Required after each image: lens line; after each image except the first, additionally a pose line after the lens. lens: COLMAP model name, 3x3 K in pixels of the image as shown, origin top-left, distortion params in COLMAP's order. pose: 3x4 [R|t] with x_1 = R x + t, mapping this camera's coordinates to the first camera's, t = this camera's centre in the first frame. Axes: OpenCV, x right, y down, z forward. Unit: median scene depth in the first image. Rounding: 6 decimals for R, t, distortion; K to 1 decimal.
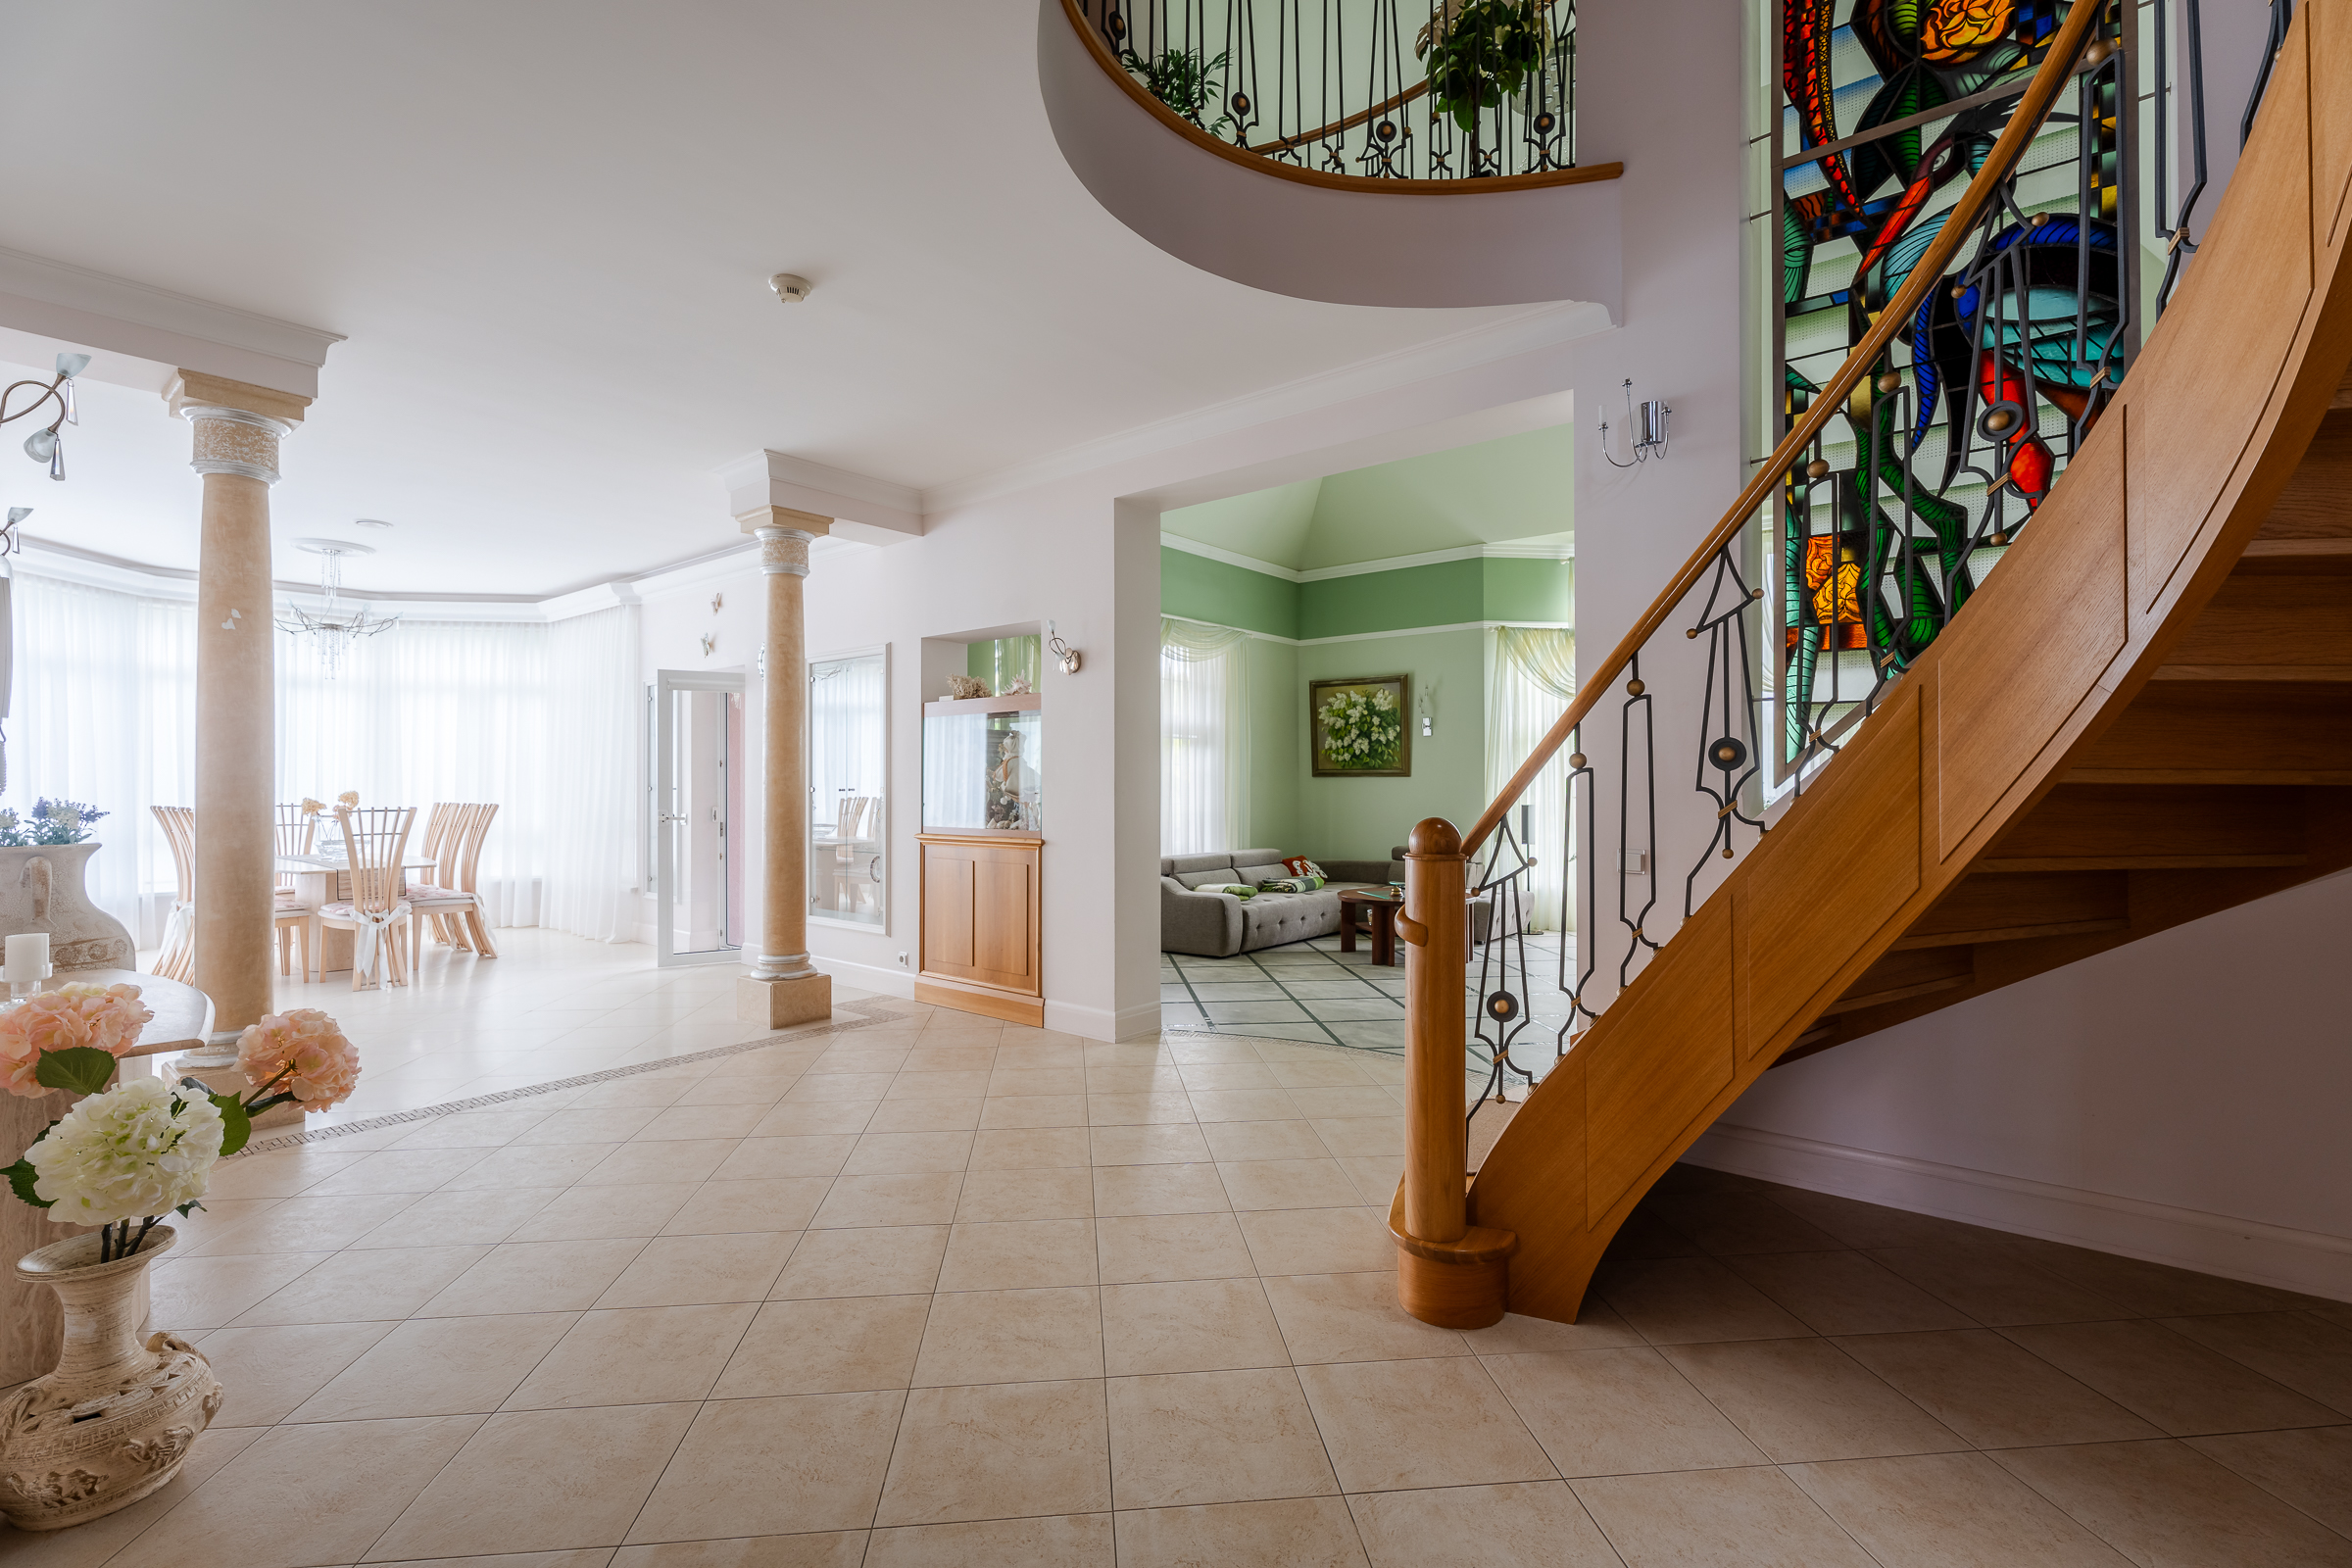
lens RADIAL K [[1034.5, 0, 1194.4], [0, 1034.5, 784.5], [0, 0, 1]] dist [0.004780, 0.000284]
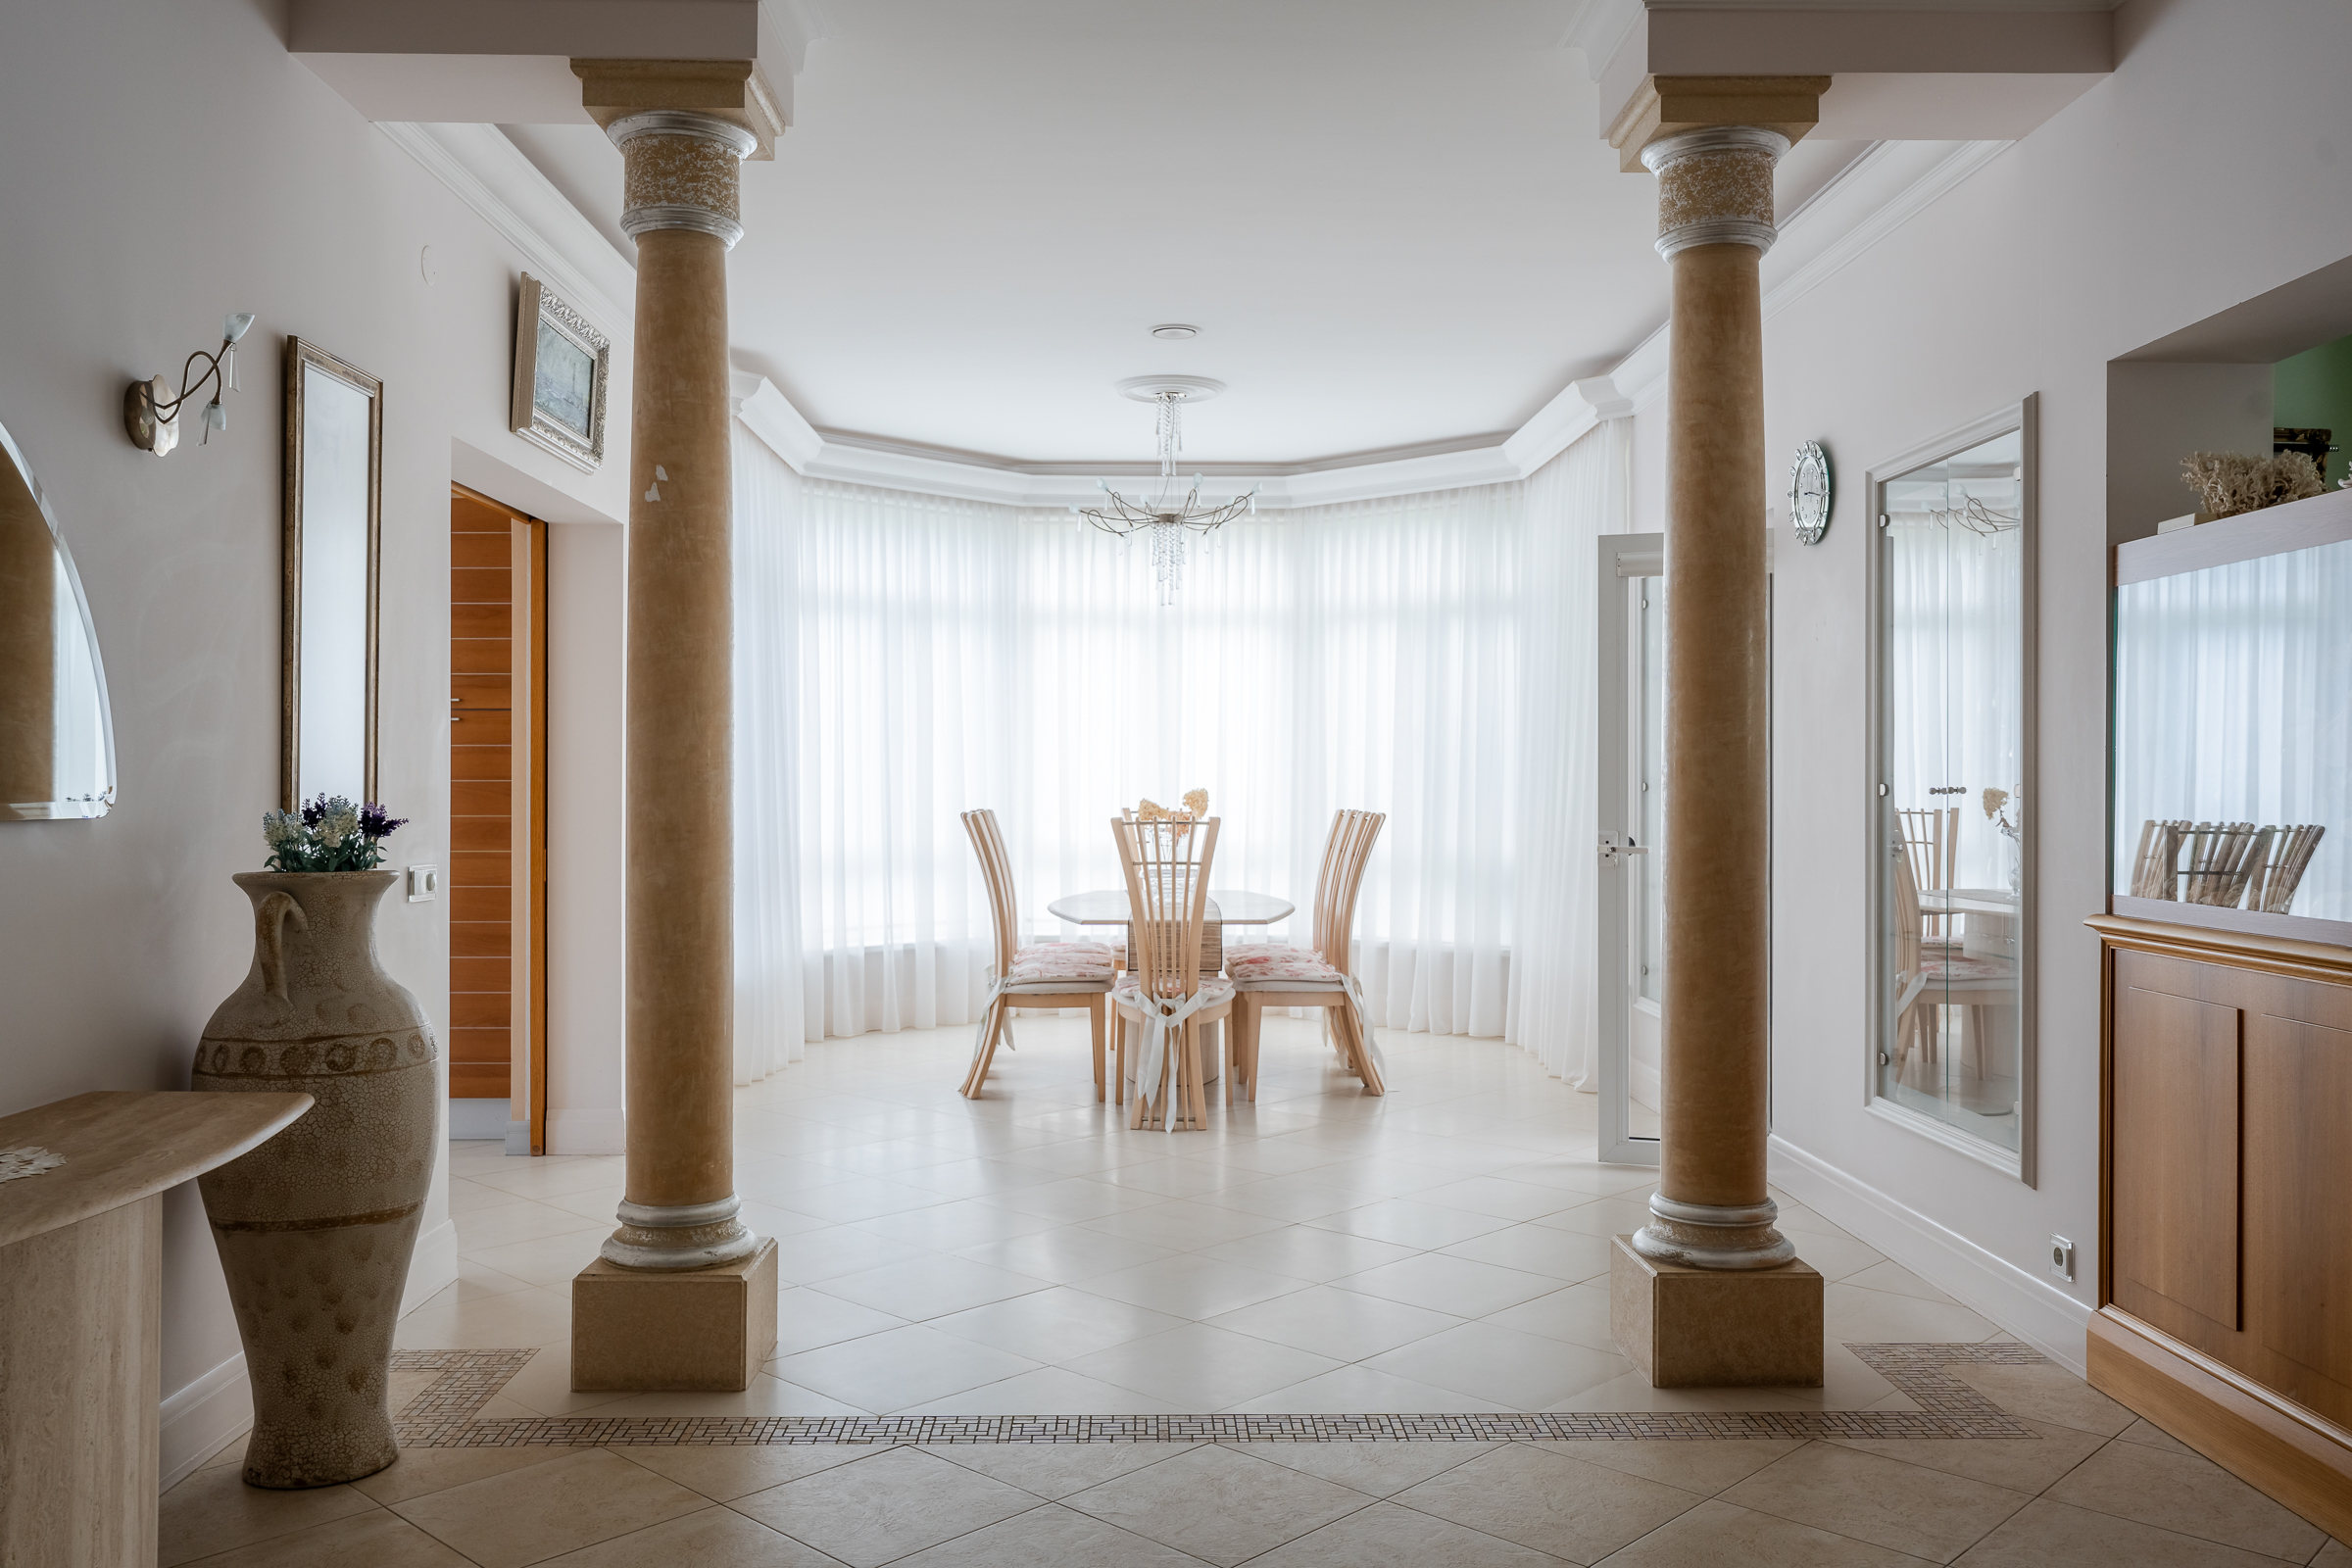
lens RADIAL K [[1904.0, 0, 1150.3], [0, 1904.0, 780.5], [0, 0, 1]] dist [-0.004379, -0.007393]
pose [[0.635080, 0.001097, -0.772445, 0.031014], [-0.001751, 0.999998, -0.000020, 0.002028], [0.772444, 0.001365, 0.635081, 0.333930]]
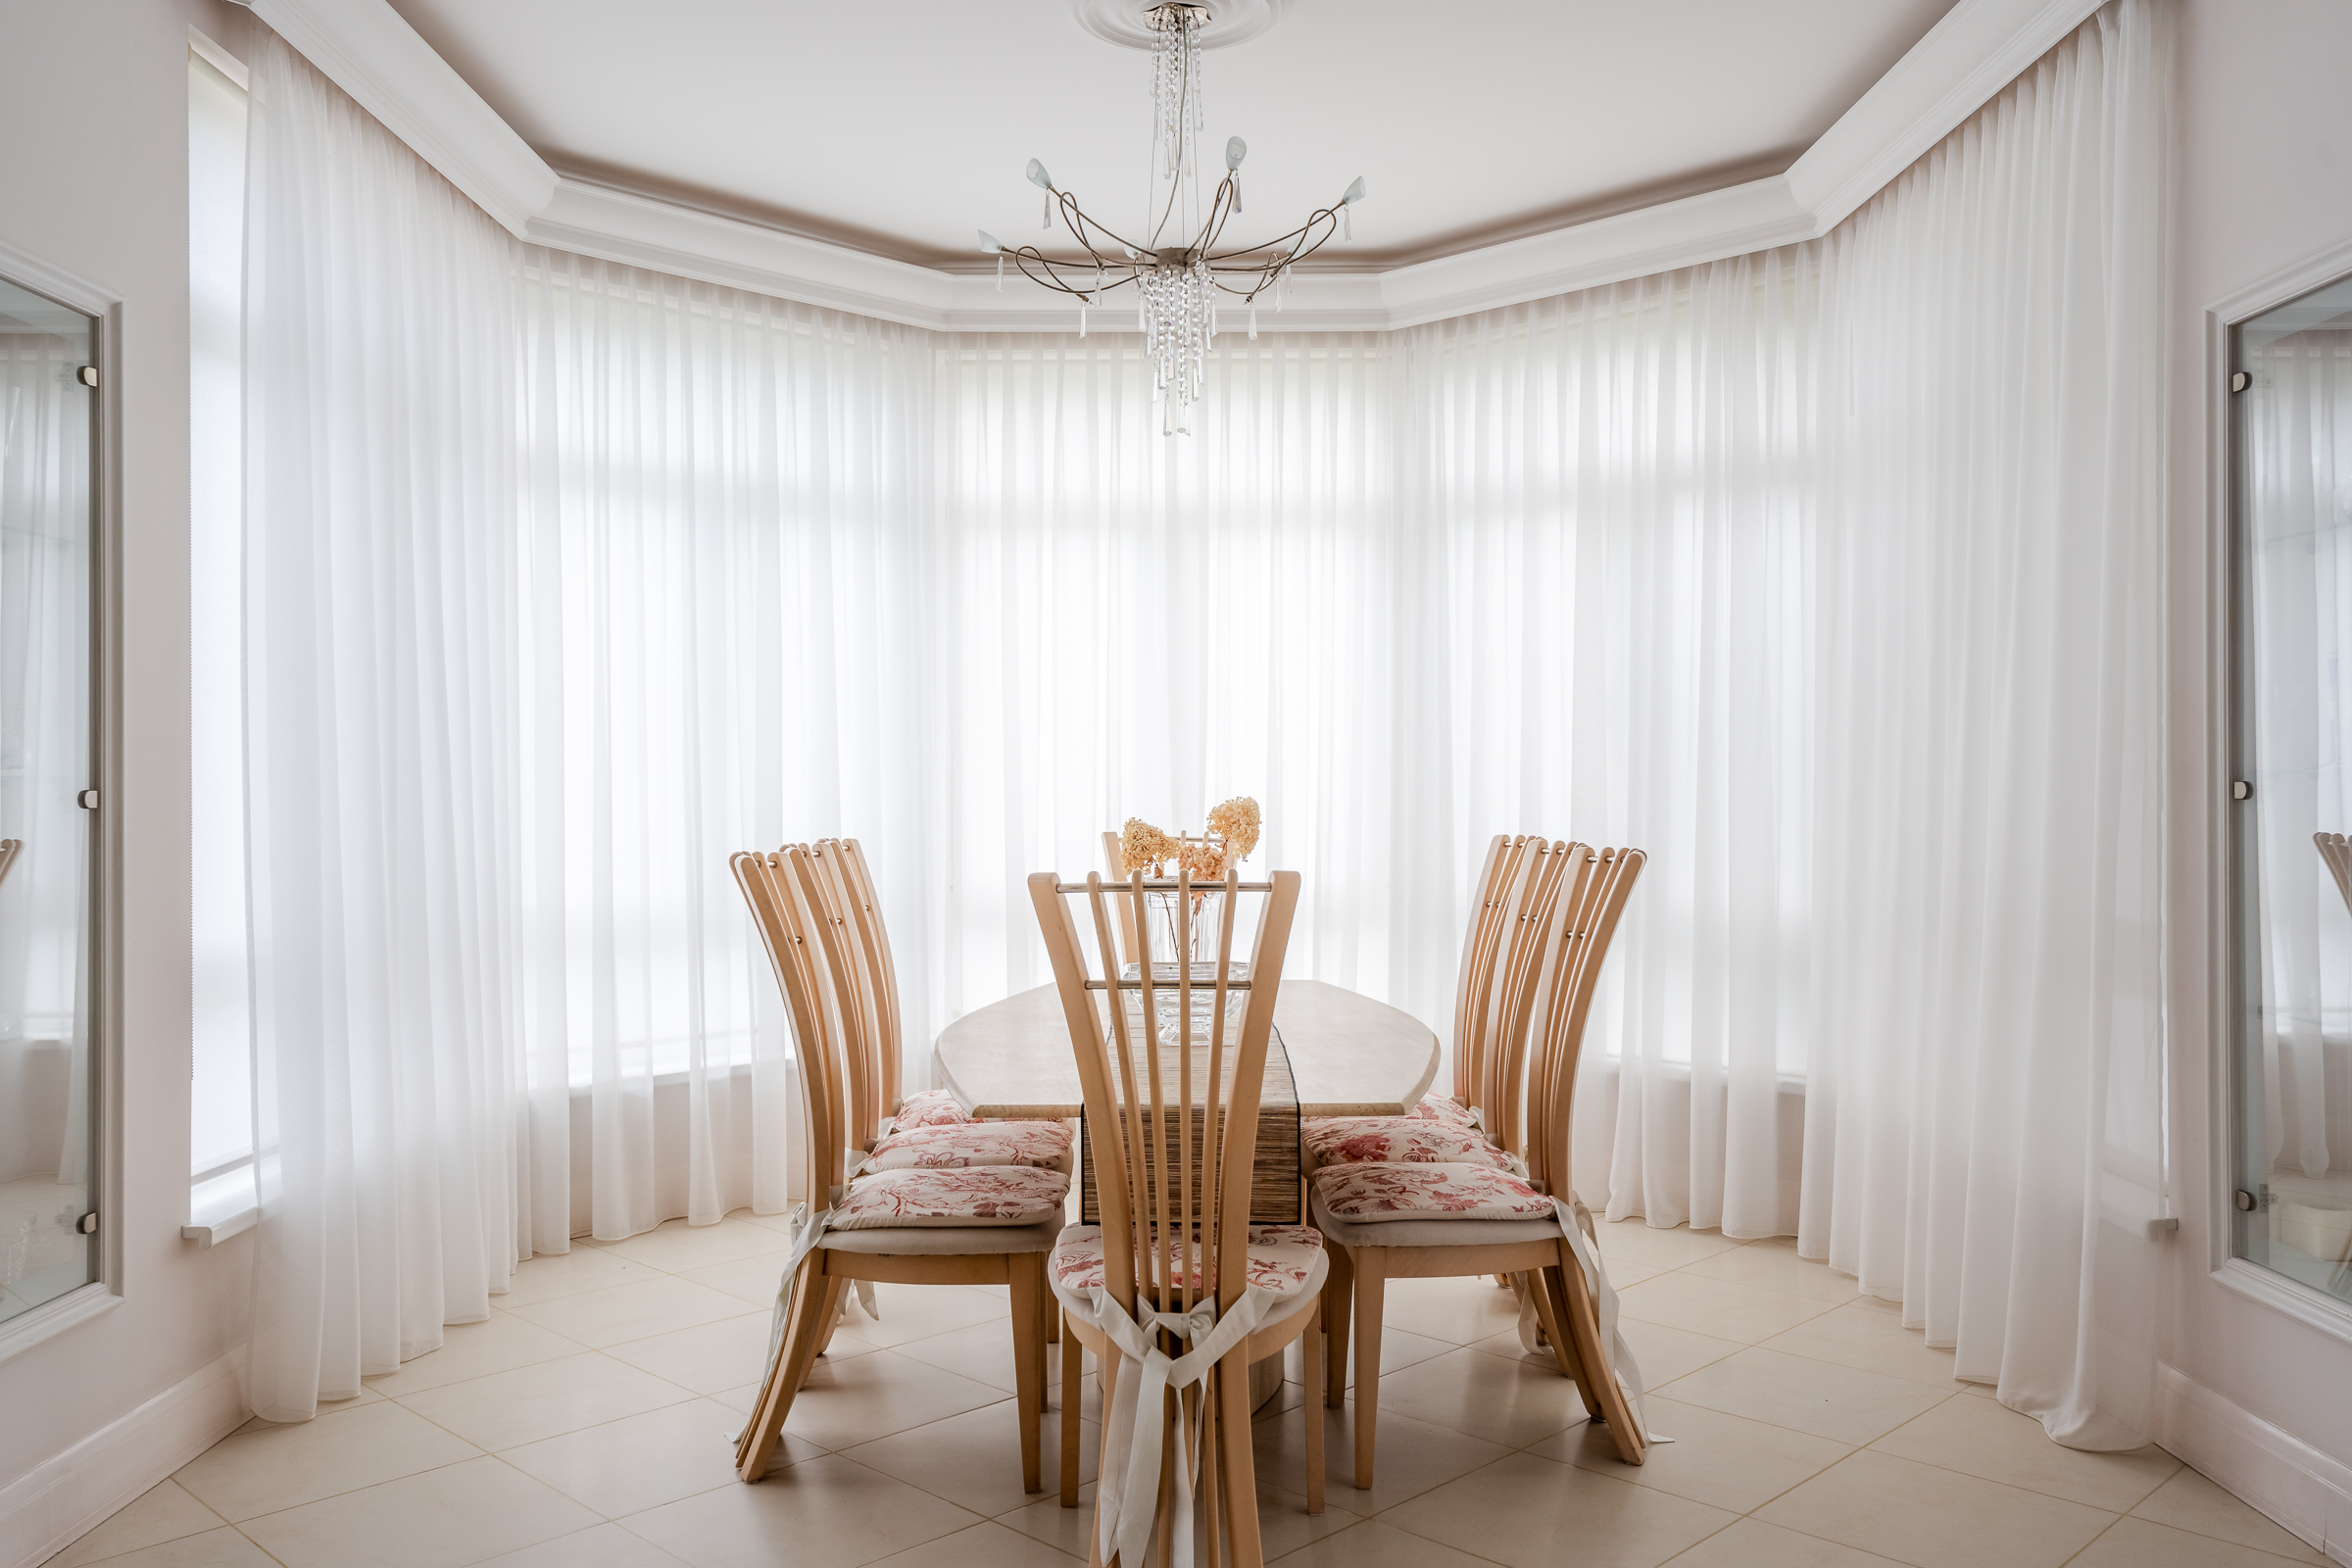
lens RADIAL K [[1855.1, 0, 1076.4], [0, 1855.1, 783.5], [0, 0, 1]] dist [0.000881, -0.003634]
pose [[0.589723, -0.003724, -0.807597, -0.483361], [0.004548, 0.999989, -0.001290, 0.002805], [0.807593, -0.002912, 0.589733, 0.774821]]
